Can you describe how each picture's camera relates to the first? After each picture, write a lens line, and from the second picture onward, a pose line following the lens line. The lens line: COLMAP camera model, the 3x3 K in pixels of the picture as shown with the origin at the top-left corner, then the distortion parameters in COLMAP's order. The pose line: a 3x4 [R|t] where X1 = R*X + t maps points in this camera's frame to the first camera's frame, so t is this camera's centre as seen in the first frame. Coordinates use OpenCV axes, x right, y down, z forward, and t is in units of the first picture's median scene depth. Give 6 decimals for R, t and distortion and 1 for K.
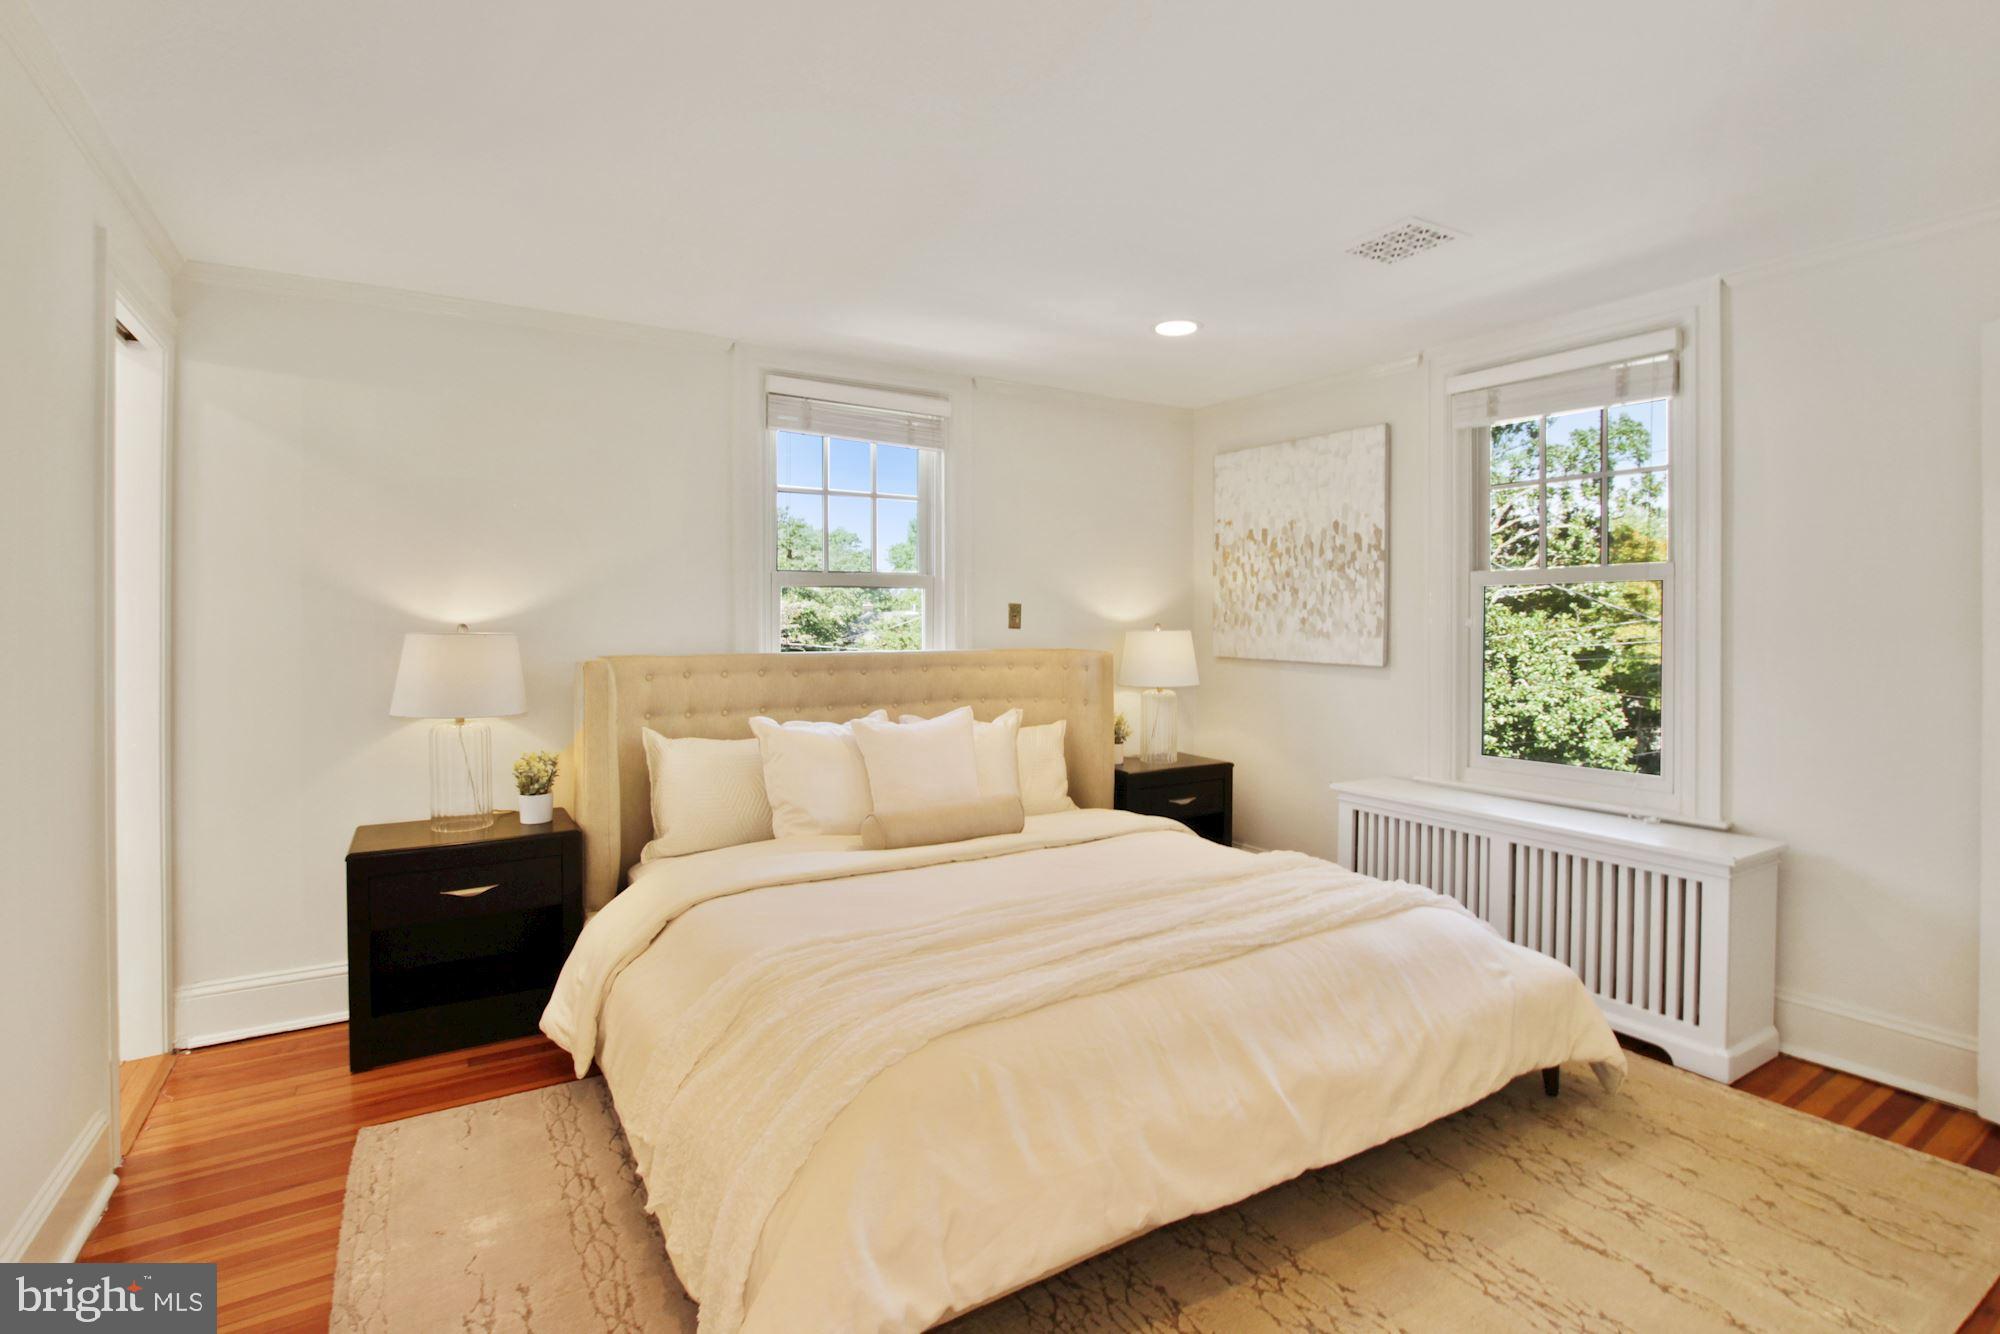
lens RADIAL K [[972.9, 0, 1013.5], [0, 972.9, 635.7], [0, 0, 1]] dist [-0.027675, 0.000400]
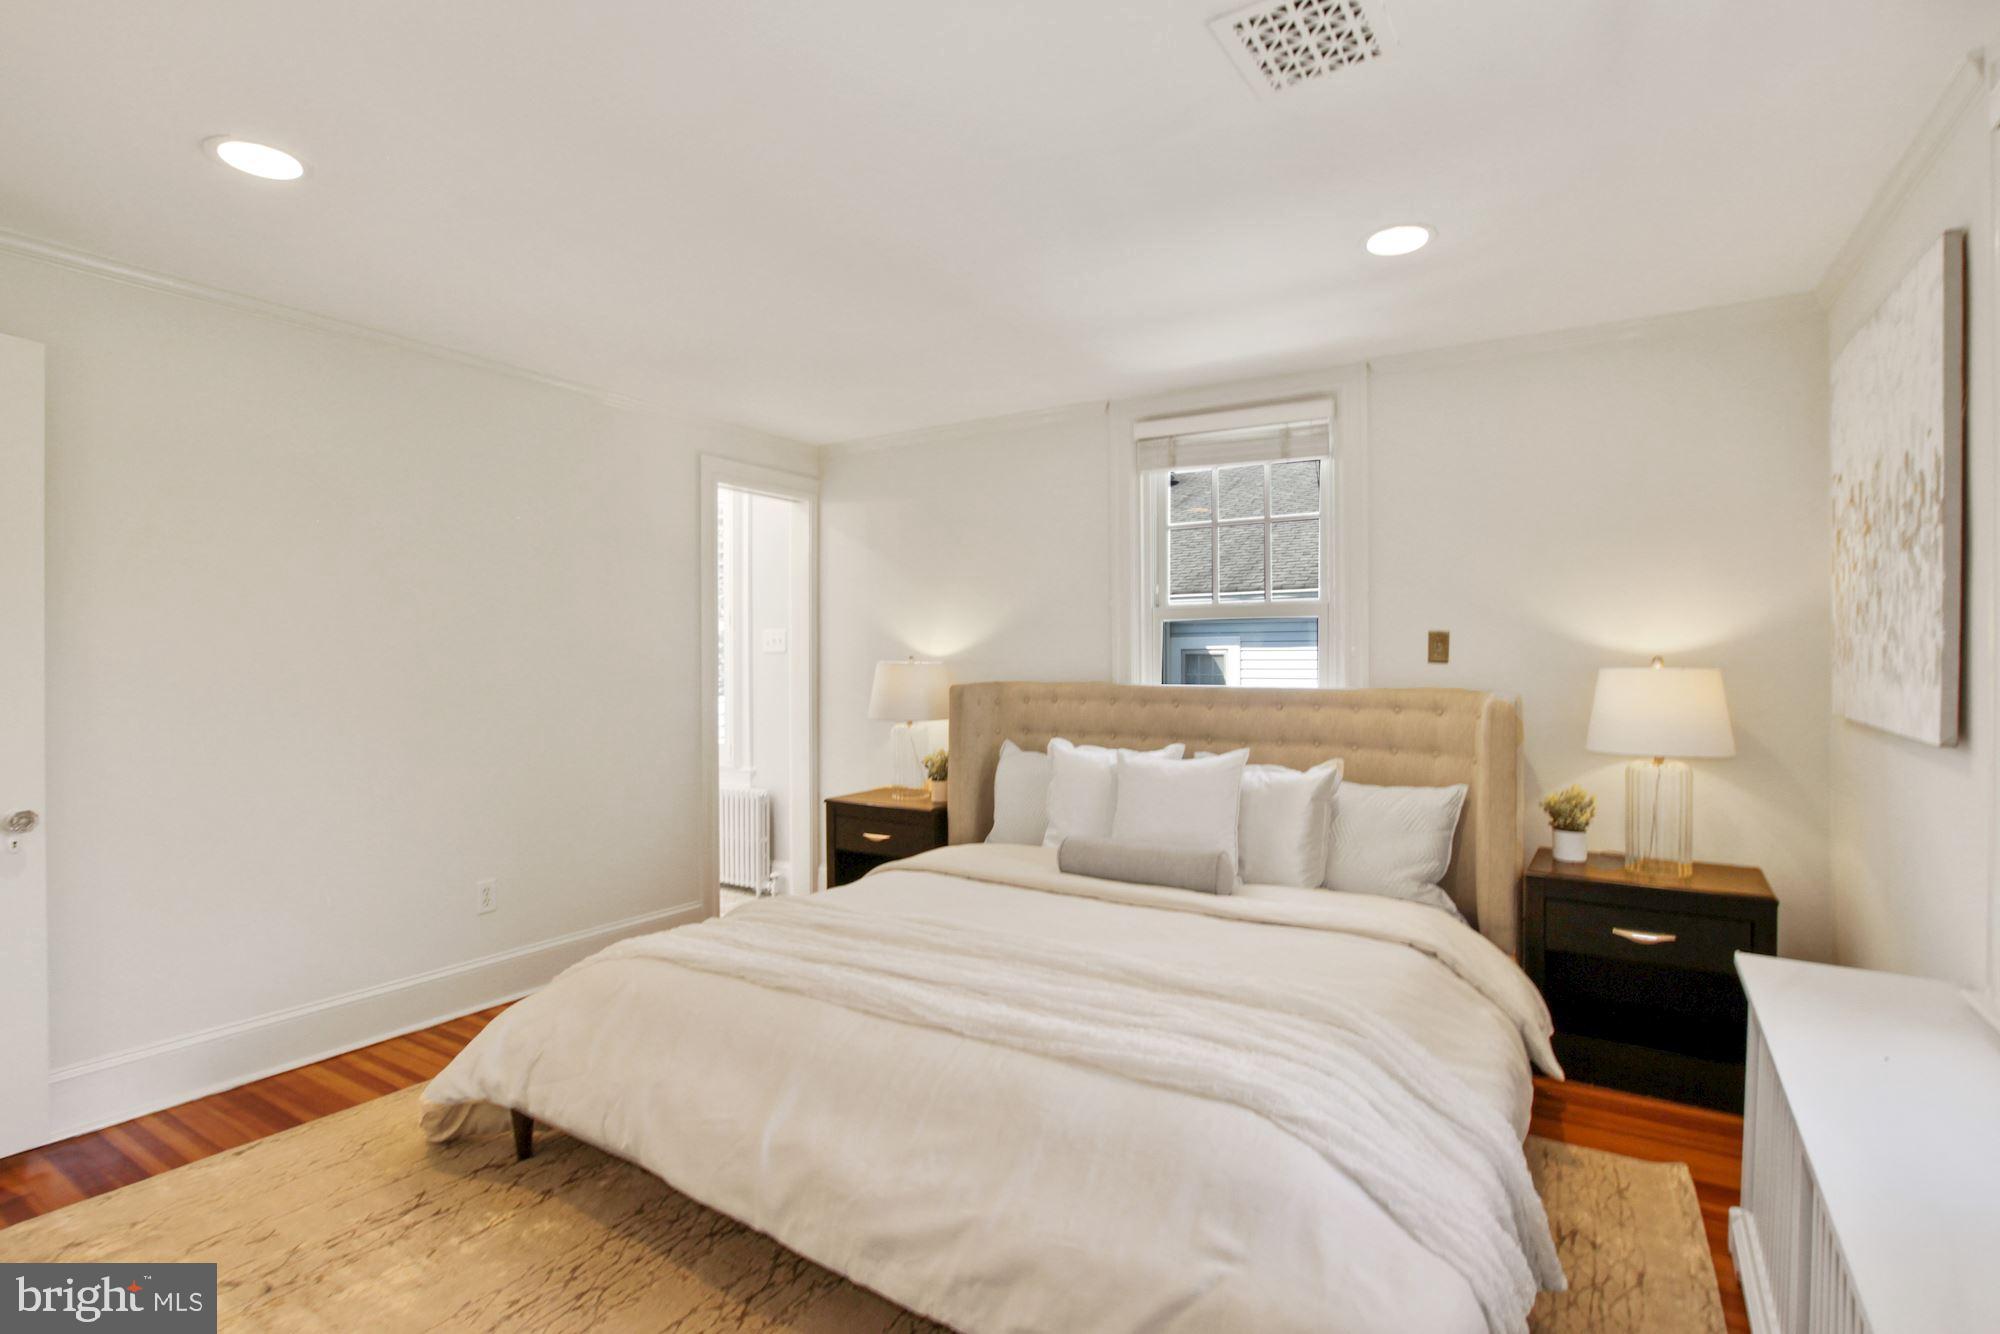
lens RADIAL K [[948.0, 0, 1007.5], [0, 948.0, 677.0], [0, 0, 1]] dist [-0.027273, 0.000386]
pose [[0.426977, 0.018923, -0.904065, 0.705798], [-0.011014, 0.999816, 0.015726, -0.005213], [0.904195, 0.003242, 0.427107, 0.469078]]
